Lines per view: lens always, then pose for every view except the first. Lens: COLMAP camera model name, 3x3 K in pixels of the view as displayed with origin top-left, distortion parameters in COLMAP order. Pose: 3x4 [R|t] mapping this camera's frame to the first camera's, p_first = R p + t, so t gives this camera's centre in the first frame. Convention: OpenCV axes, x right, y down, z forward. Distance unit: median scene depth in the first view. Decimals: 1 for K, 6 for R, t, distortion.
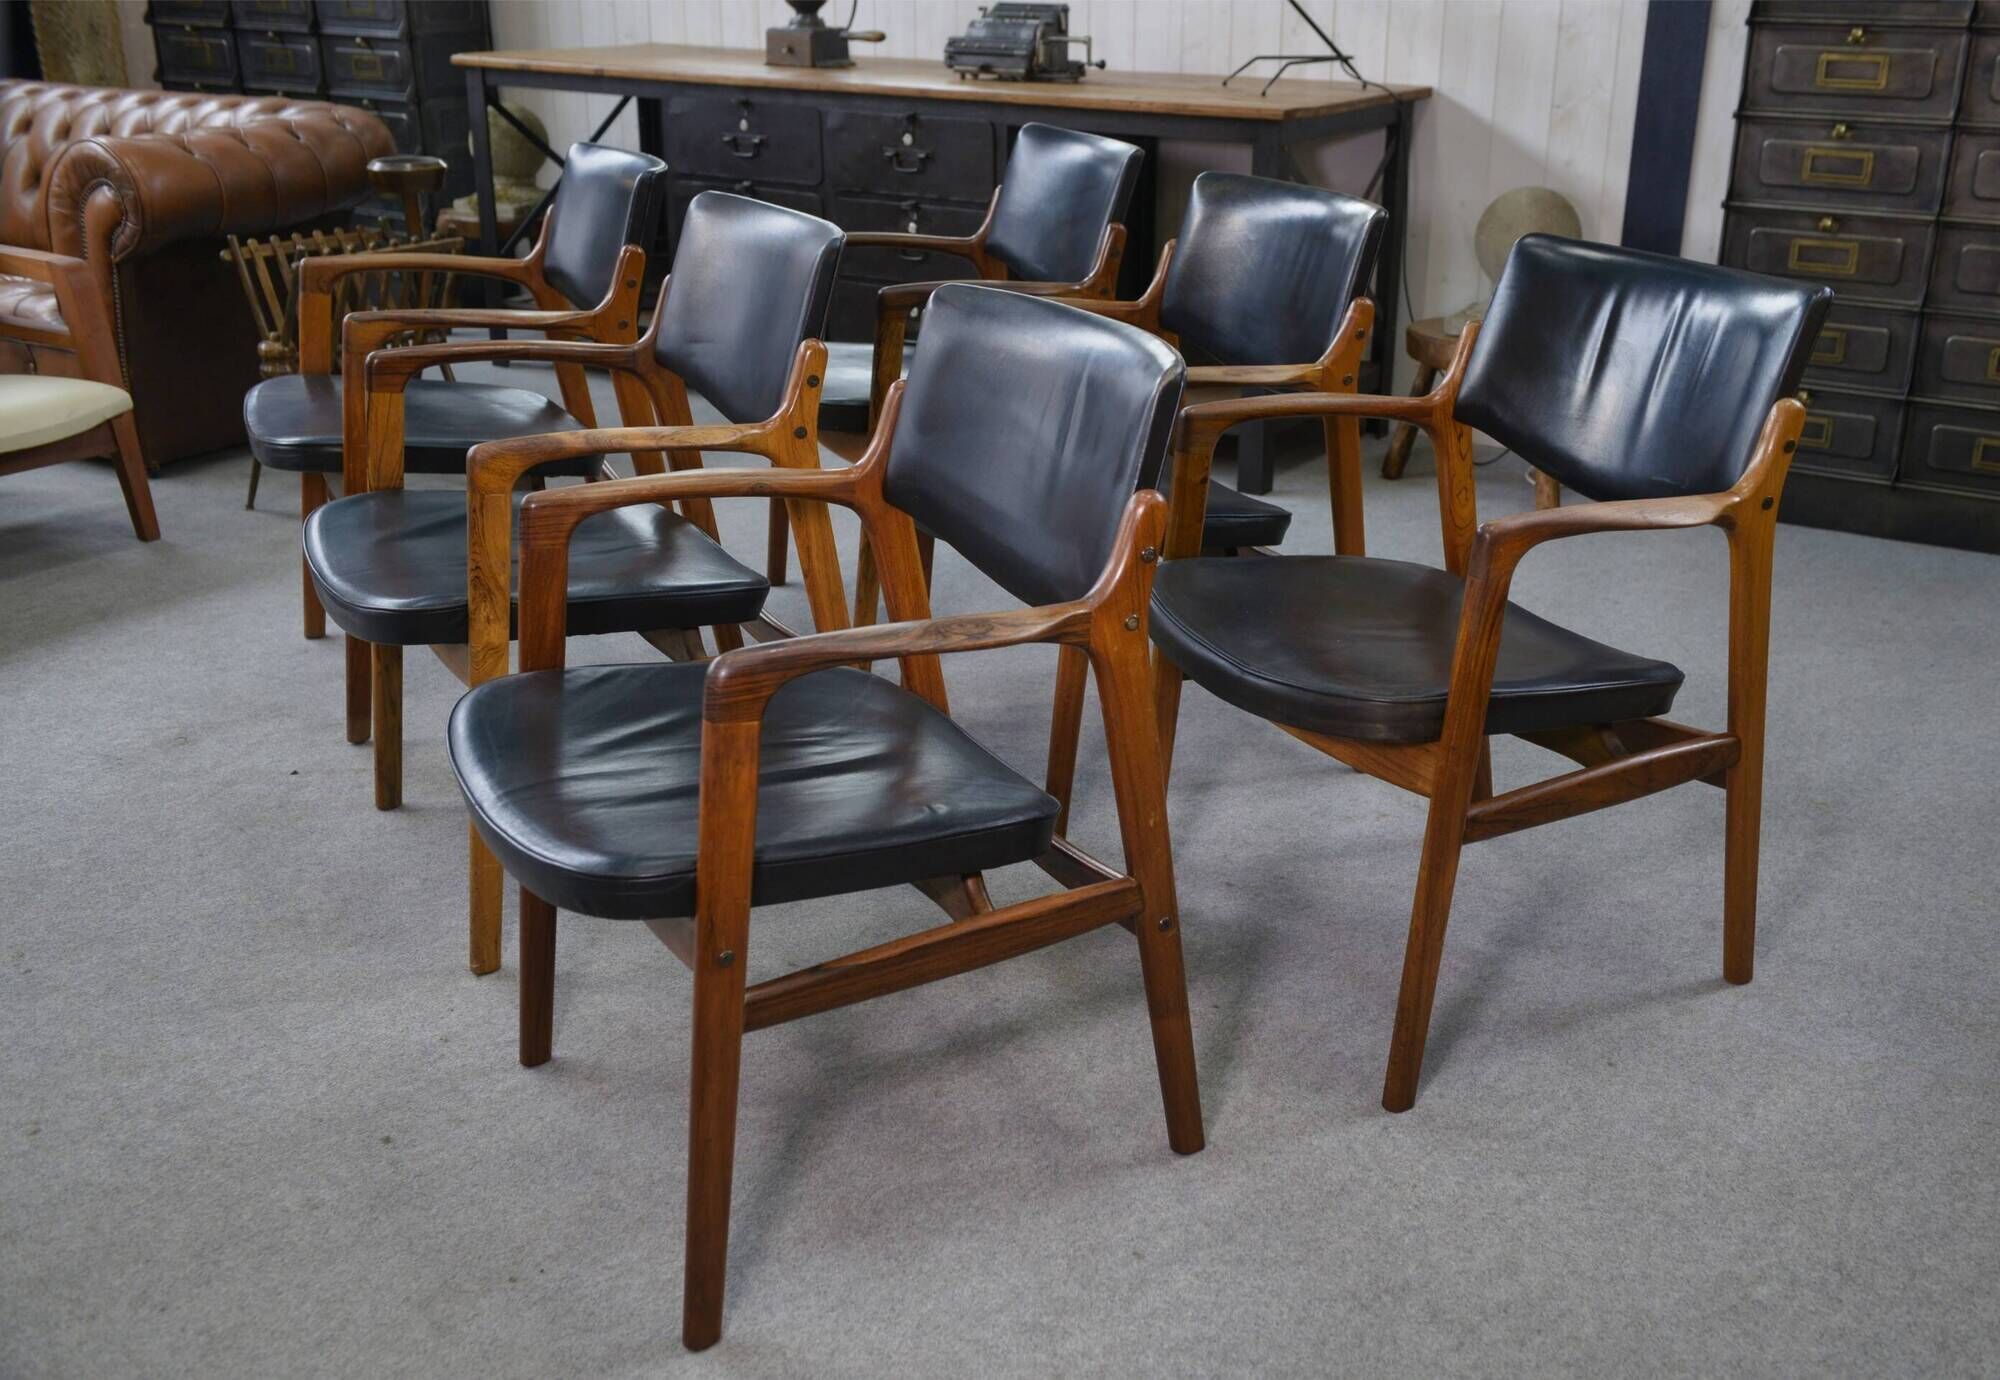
lens RADIAL K [[2043.3, 0, 1053.6], [0, 2043.3, 708.3], [0, 0, 1]] dist [0.027067, 0.000000]
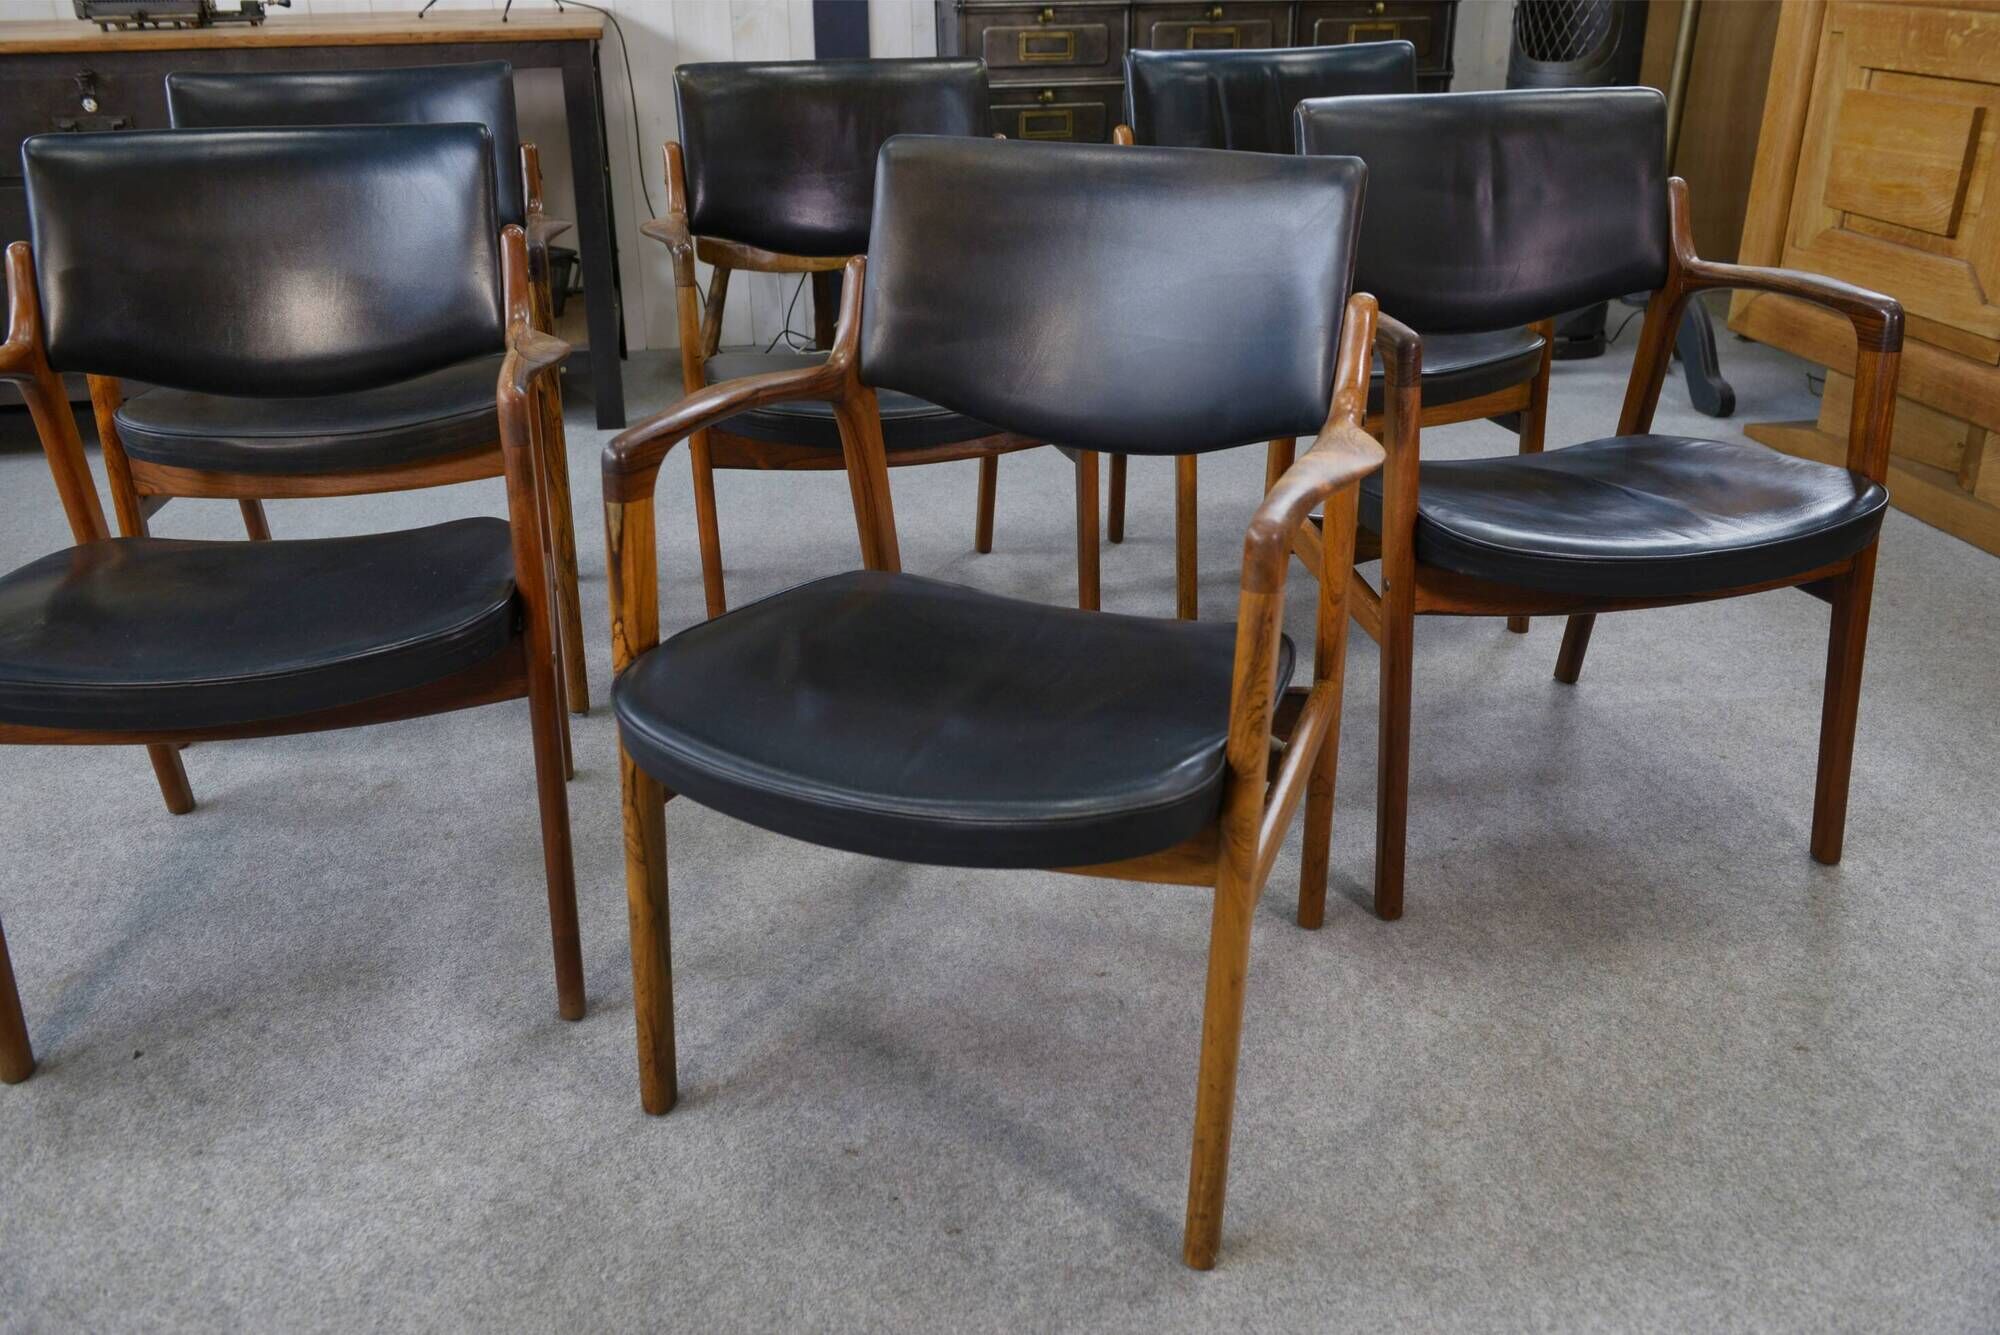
lens RADIAL K [[1733.8, 0, 1008.6], [0, 1733.8, 668.9], [0, 0, 1]] dist [-0.003113, -0.007577]
pose [[0.724265, -0.293543, 0.623917, -0.359896], [0.263620, 0.953995, 0.142820, -0.071750], [-0.637138, 0.061037, 0.768330, 0.276999]]
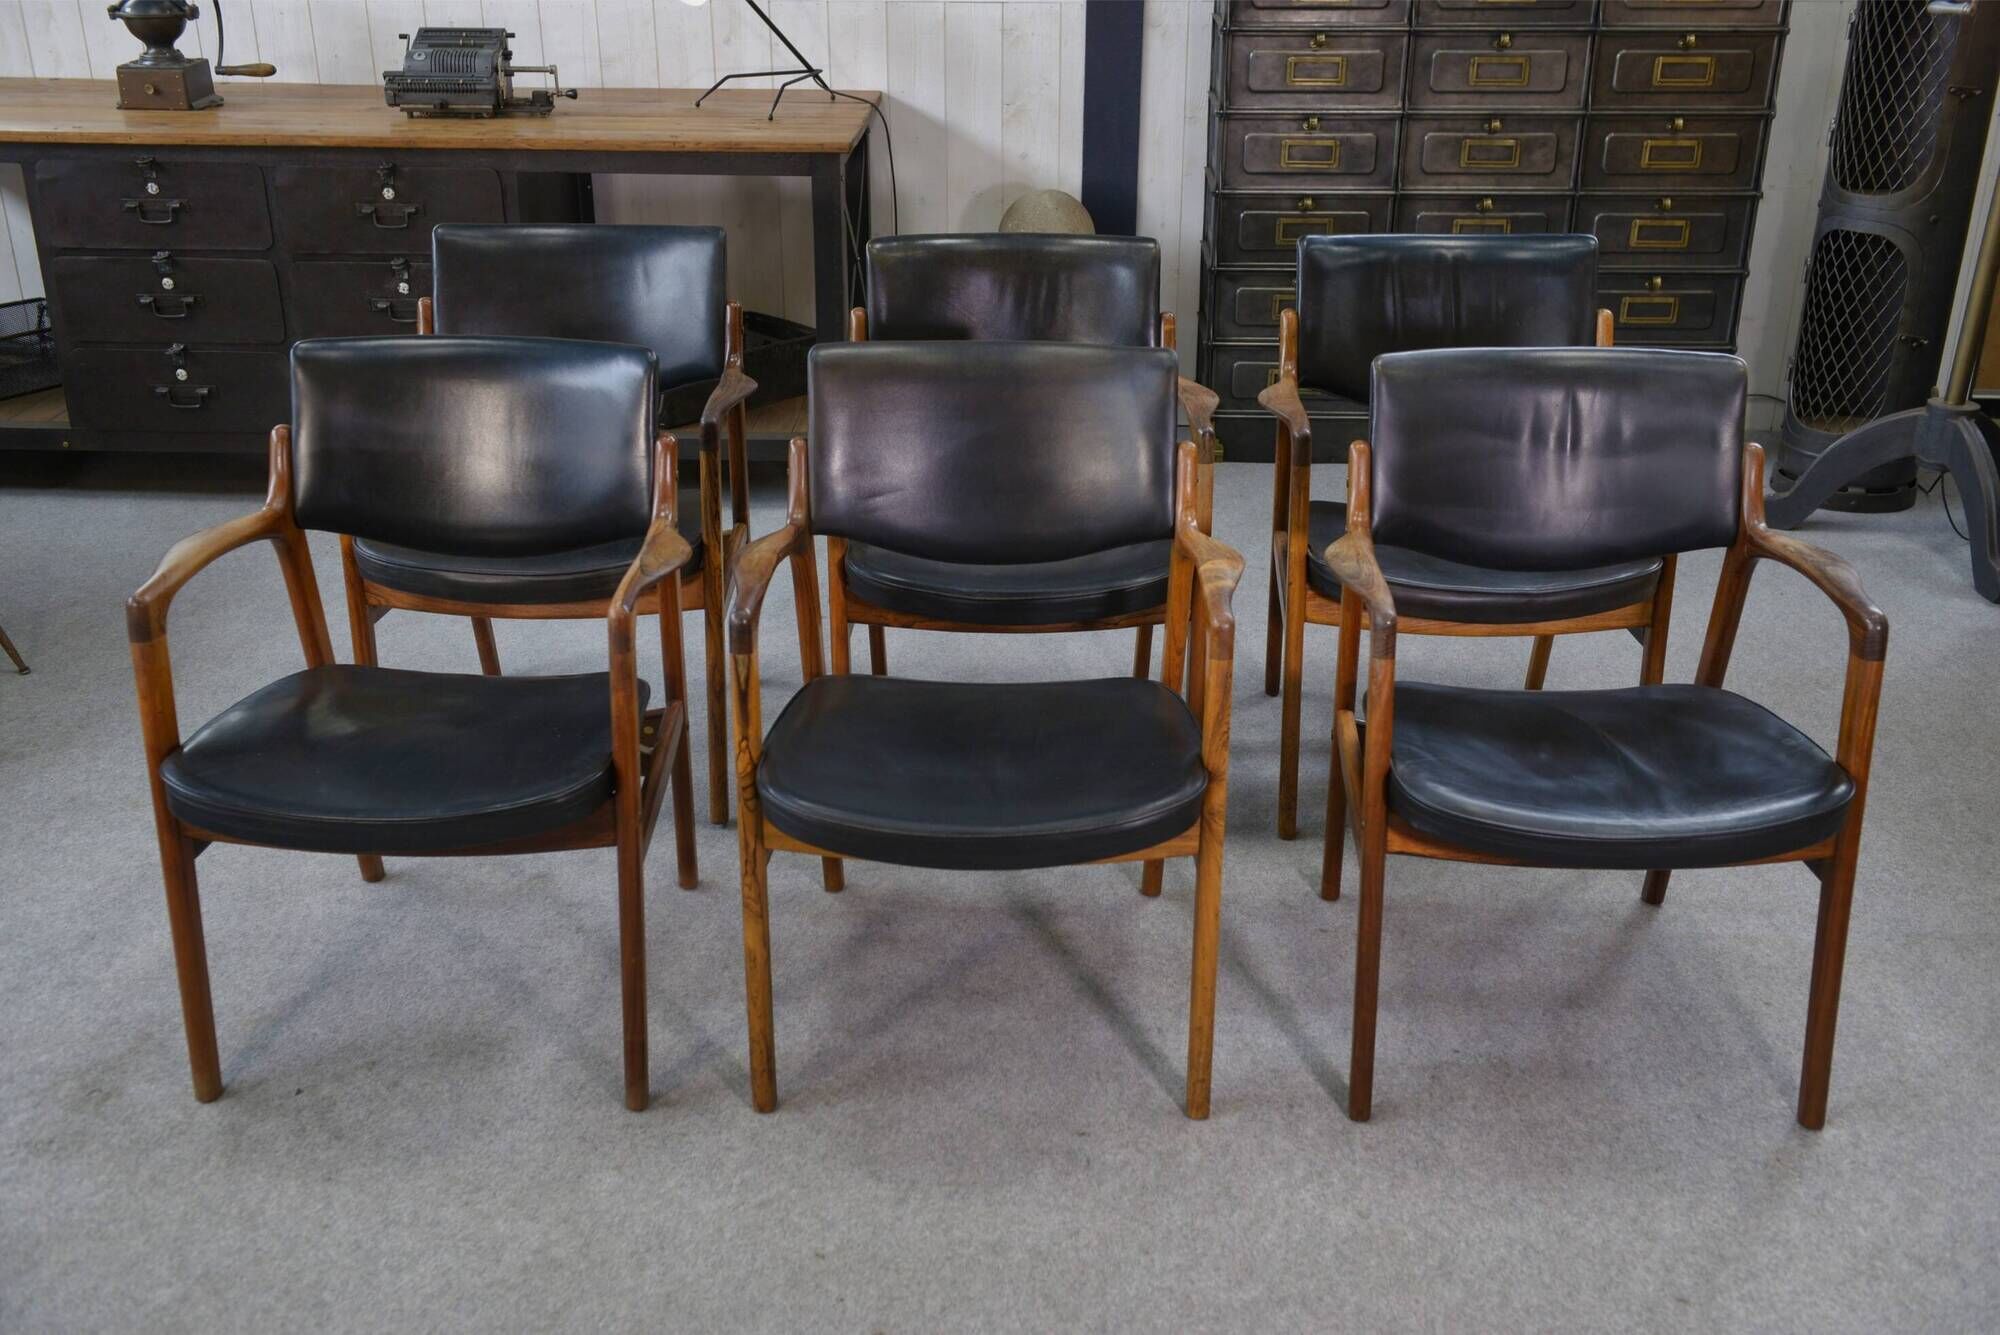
lens RADIAL K [[2033.6, 0, 1004.8], [0, 2033.6, 668.6], [0, 0, 1]] dist [0.043262, 0.000000]
pose [[0.858868, -0.210613, 0.466892, -0.357564], [0.189769, 0.977521, 0.091866, -0.121151], [-0.475745, 0.009701, 0.879530, 0.086364]]
